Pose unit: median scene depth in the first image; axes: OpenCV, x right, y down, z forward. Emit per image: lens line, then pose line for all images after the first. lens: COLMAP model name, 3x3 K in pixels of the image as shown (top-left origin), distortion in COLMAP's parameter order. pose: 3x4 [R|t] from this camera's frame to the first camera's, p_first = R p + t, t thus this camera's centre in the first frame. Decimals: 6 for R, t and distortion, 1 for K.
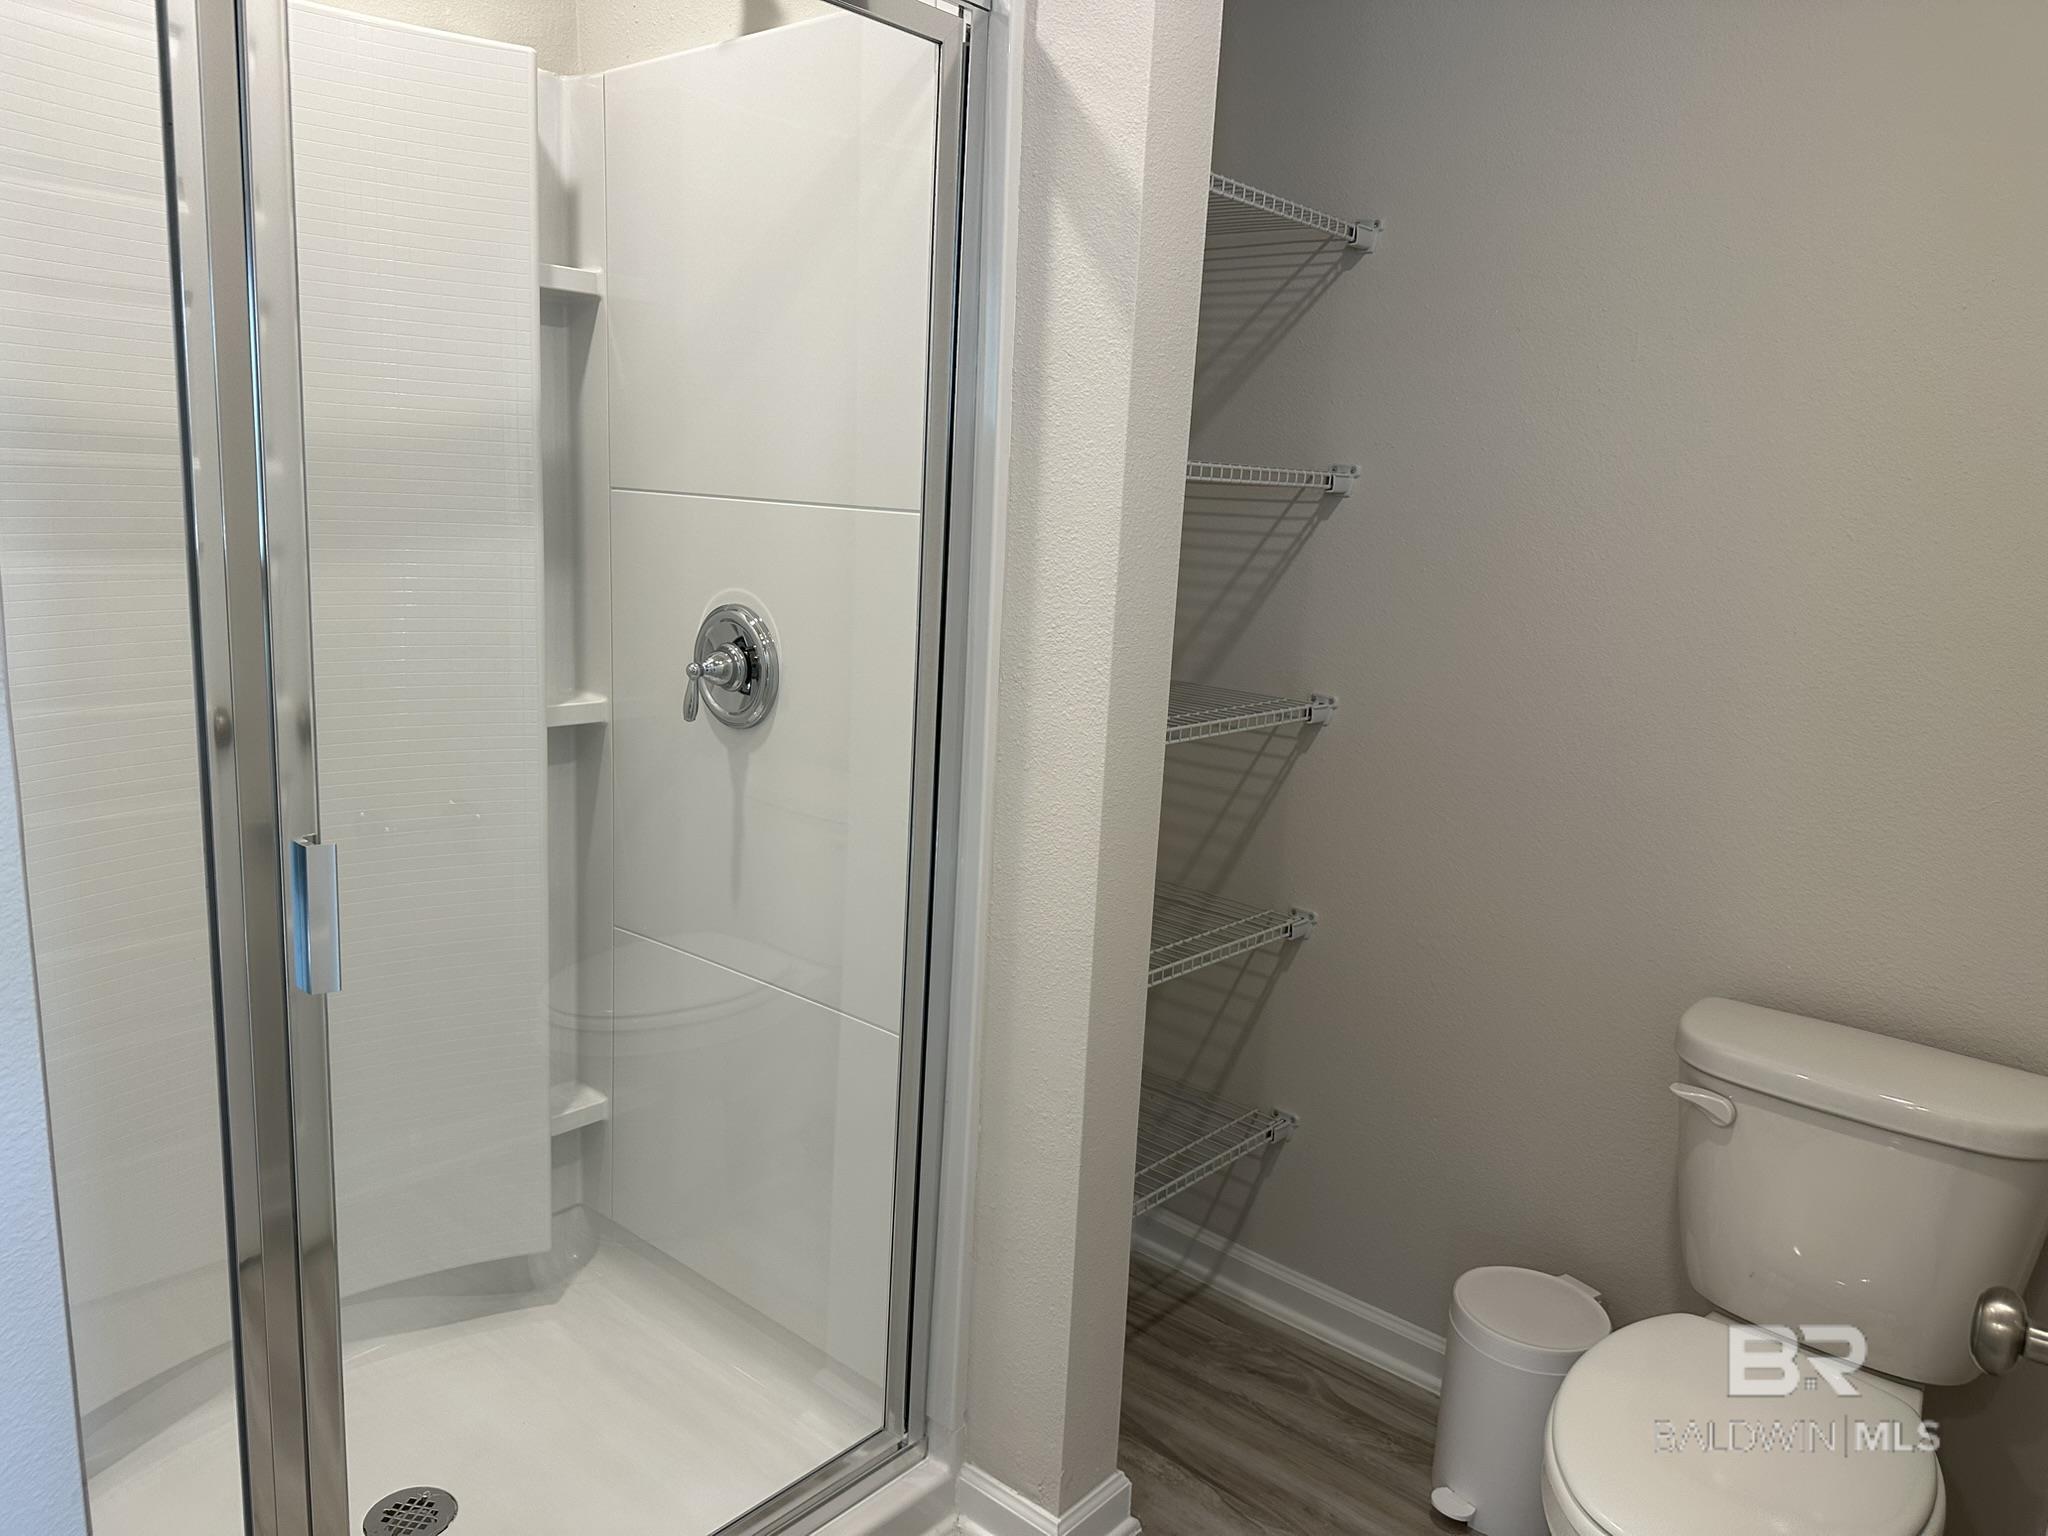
lens RADIAL K [[1403.6, 0, 1037.3], [0, 1403.6, 762.8], [0, 0, 1]] dist [0.127170, -0.202207]
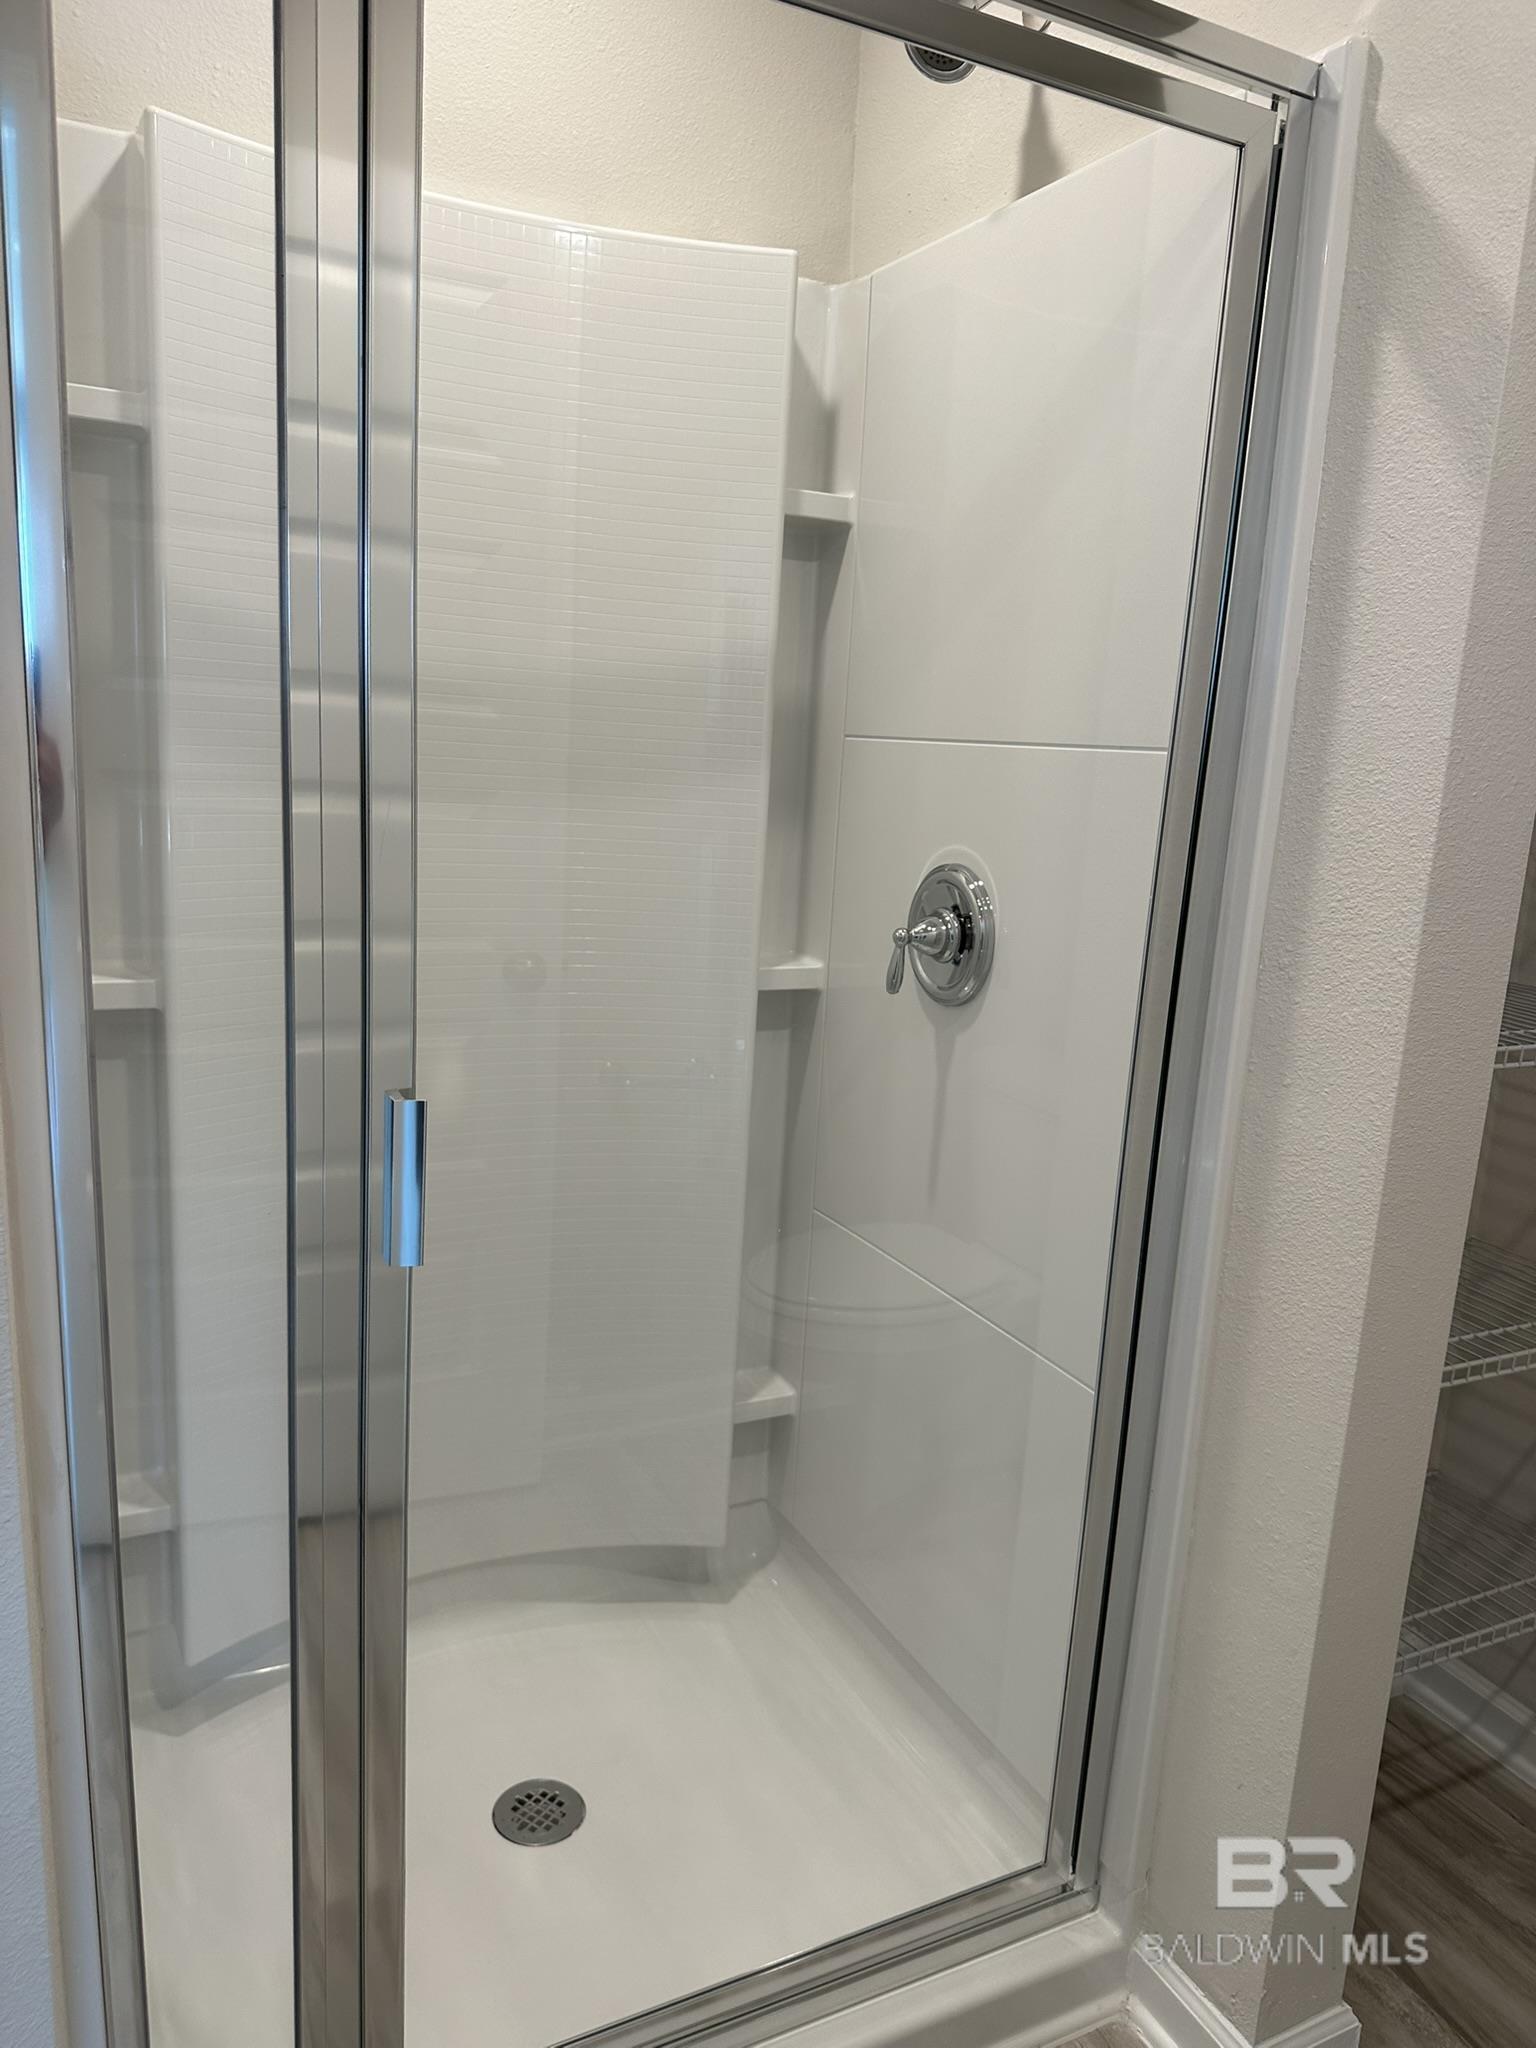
lens RADIAL K [[1393.3, 0, 804.8], [0, 1393.3, 1027.6], [0, 0, 1]] dist [0.053871, -0.062965]
pose [[0.925188, 0.078429, -0.371316, 0.027371], [-0.080518, 0.996704, 0.009901, -0.012369], [0.370869, 0.020738, 0.928454, 0.171364]]
